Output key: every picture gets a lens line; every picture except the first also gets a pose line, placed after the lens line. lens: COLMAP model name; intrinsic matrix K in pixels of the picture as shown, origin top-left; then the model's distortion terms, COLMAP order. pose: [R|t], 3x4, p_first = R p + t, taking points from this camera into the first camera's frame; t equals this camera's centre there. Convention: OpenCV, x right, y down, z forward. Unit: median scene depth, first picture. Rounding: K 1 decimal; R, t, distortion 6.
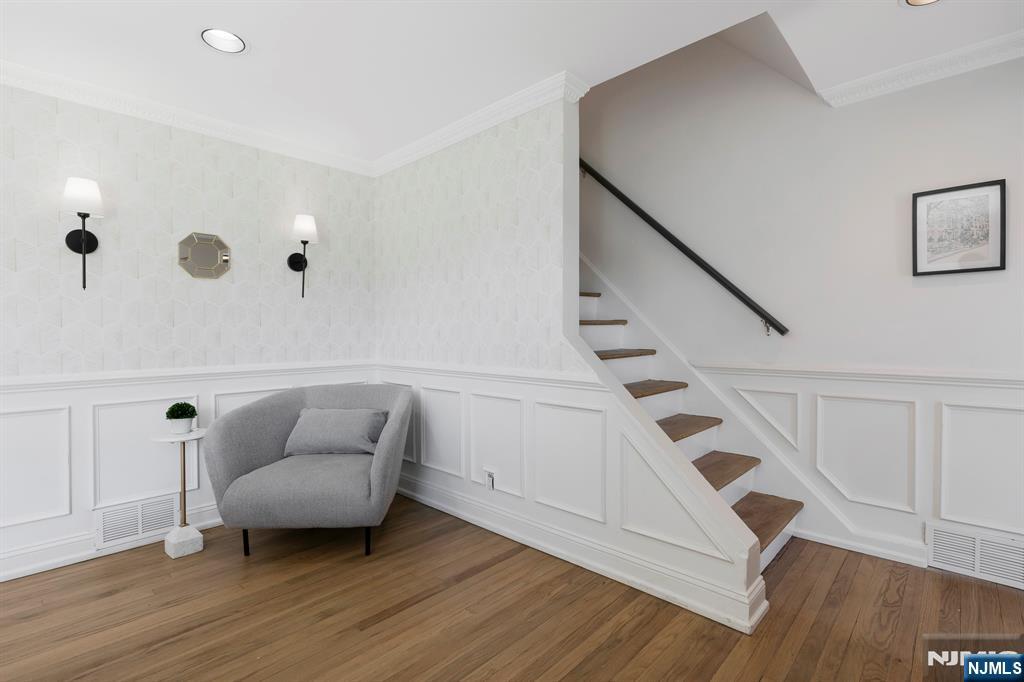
lens RADIAL K [[489.4, 0, 512.0], [0, 489.4, 341.0], [0, 0, 1]] dist [-0.010253, 0.000544]
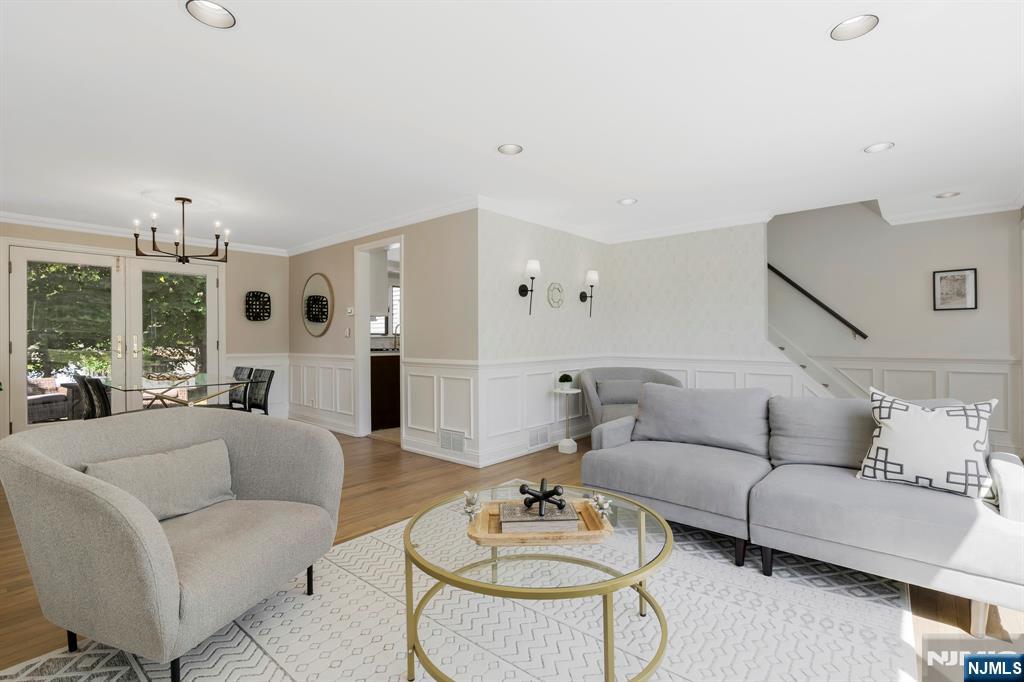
lens RADIAL K [[479.1, 0, 513.8], [0, 479.1, 335.8], [0, 0, 1]] dist [-0.002115, -0.000112]
pose [[0.999113, 0.001161, 0.042090, -1.012013], [-0.000478, 0.999868, -0.016222, 0.007981], [-0.042103, 0.016188, 0.998982, -0.928344]]
